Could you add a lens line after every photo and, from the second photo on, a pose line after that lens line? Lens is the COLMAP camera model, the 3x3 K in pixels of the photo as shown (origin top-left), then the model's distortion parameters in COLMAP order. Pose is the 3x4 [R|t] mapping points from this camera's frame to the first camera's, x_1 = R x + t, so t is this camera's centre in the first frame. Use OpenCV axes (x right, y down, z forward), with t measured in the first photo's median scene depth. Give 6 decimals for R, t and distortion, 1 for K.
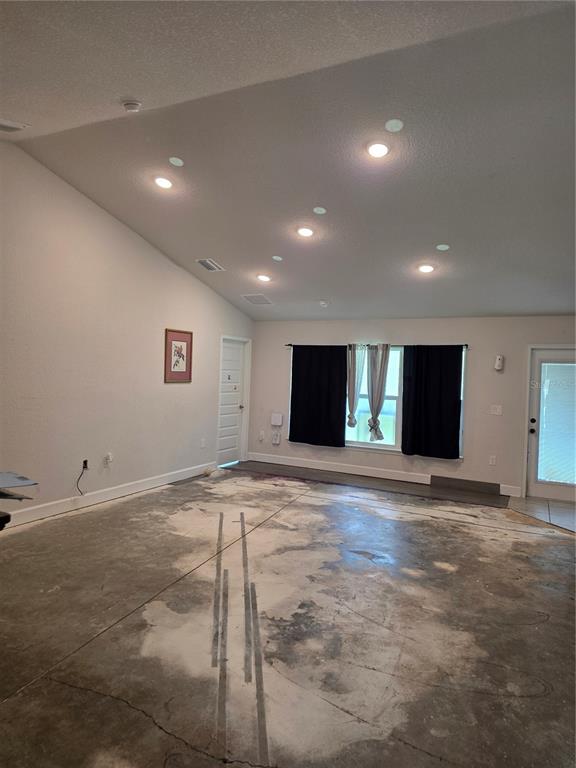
lens RADIAL K [[506.5, 0, 293.1], [0, 506.5, 379.4], [0, 0, 1]] dist [0.083100, -0.043282]
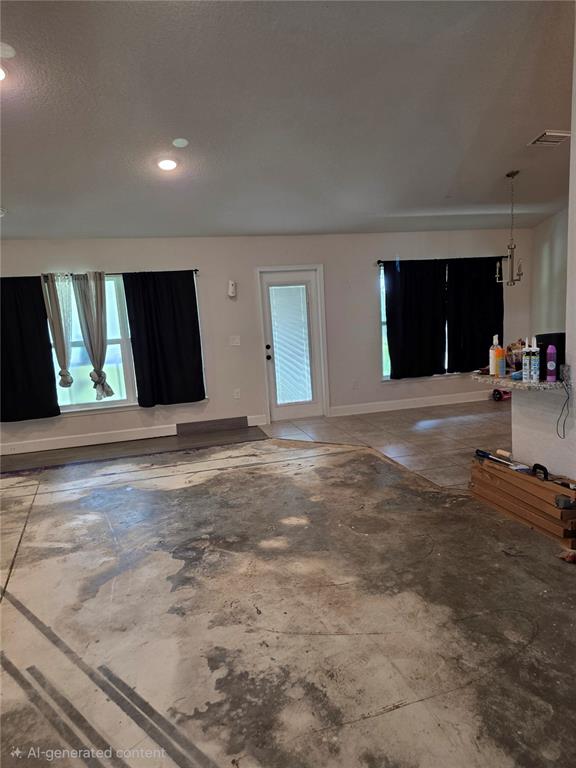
lens RADIAL K [[506.5, 0, 311.8], [0, 506.5, 401.8], [0, 0, 1]] dist [0.083100, -0.043282]
pose [[0.756751, -0.200474, 0.622204, -0.143045], [0.096749, 0.975680, 0.196694, -0.001069], [-0.646504, -0.088651, 0.757743, 0.279039]]
